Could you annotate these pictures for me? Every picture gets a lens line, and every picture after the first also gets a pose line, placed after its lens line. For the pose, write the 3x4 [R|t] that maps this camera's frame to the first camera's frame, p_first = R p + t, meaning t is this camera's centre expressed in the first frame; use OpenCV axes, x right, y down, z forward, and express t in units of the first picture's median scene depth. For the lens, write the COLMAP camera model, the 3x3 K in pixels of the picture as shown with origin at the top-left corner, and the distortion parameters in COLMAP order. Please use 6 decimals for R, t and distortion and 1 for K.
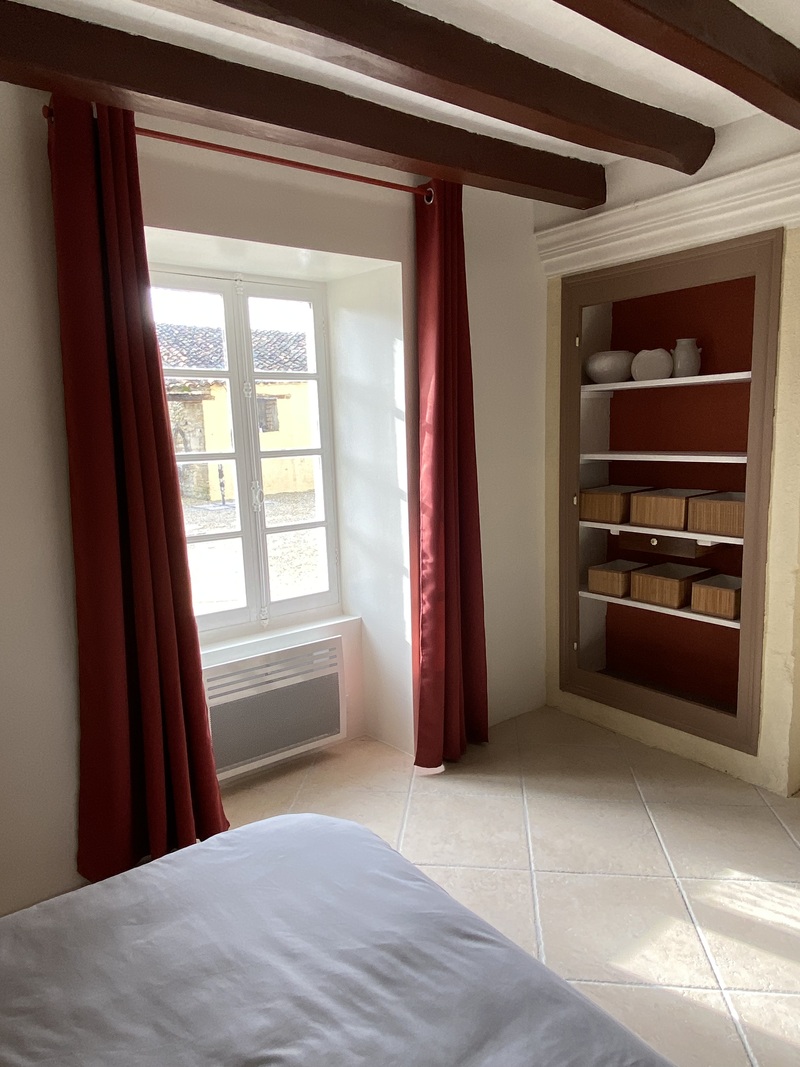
lens RADIAL K [[690.2, 0, 400.0], [0, 690.2, 533.5], [0, 0, 1]] dist [0.004140, 0.000819]
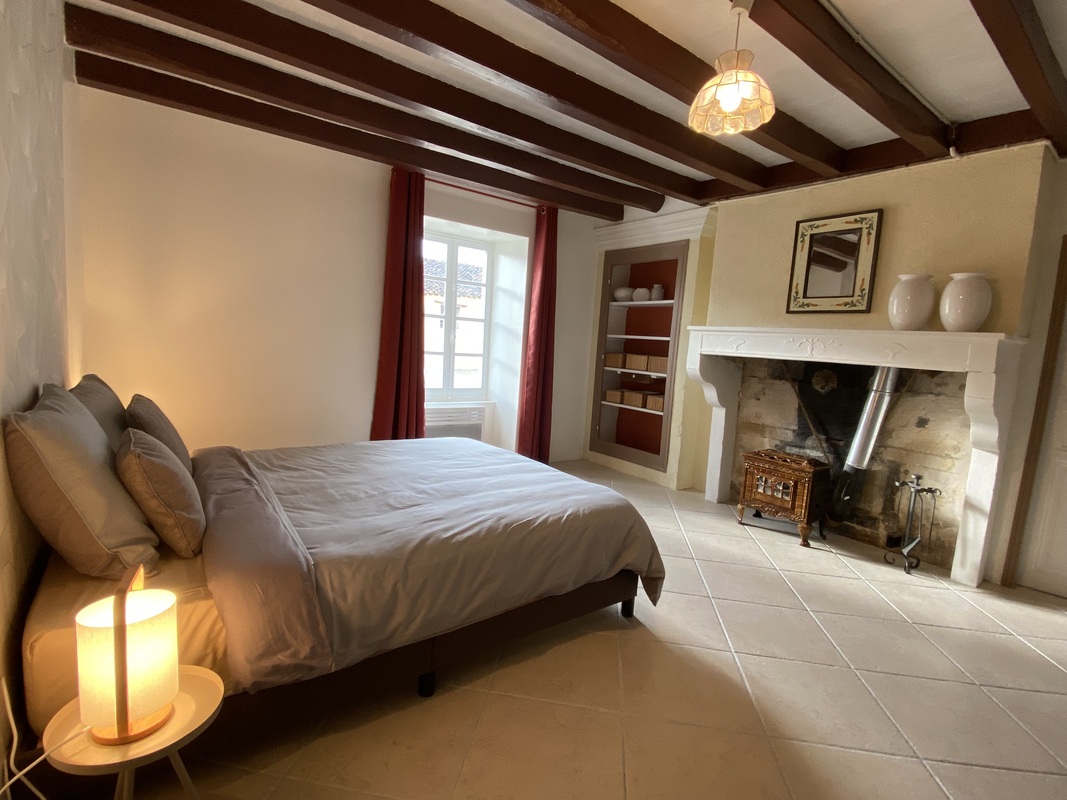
lens RADIAL K [[506.3, 0, 533.5], [0, 506.3, 400.0], [0, 0, 1]] dist [-0.000058, -0.000019]
pose [[0.995326, 0.094968, 0.017527, 0.034983], [-0.094566, 0.995264, -0.022533, 0.153592], [-0.019584, 0.020771, 0.999592, -0.584444]]
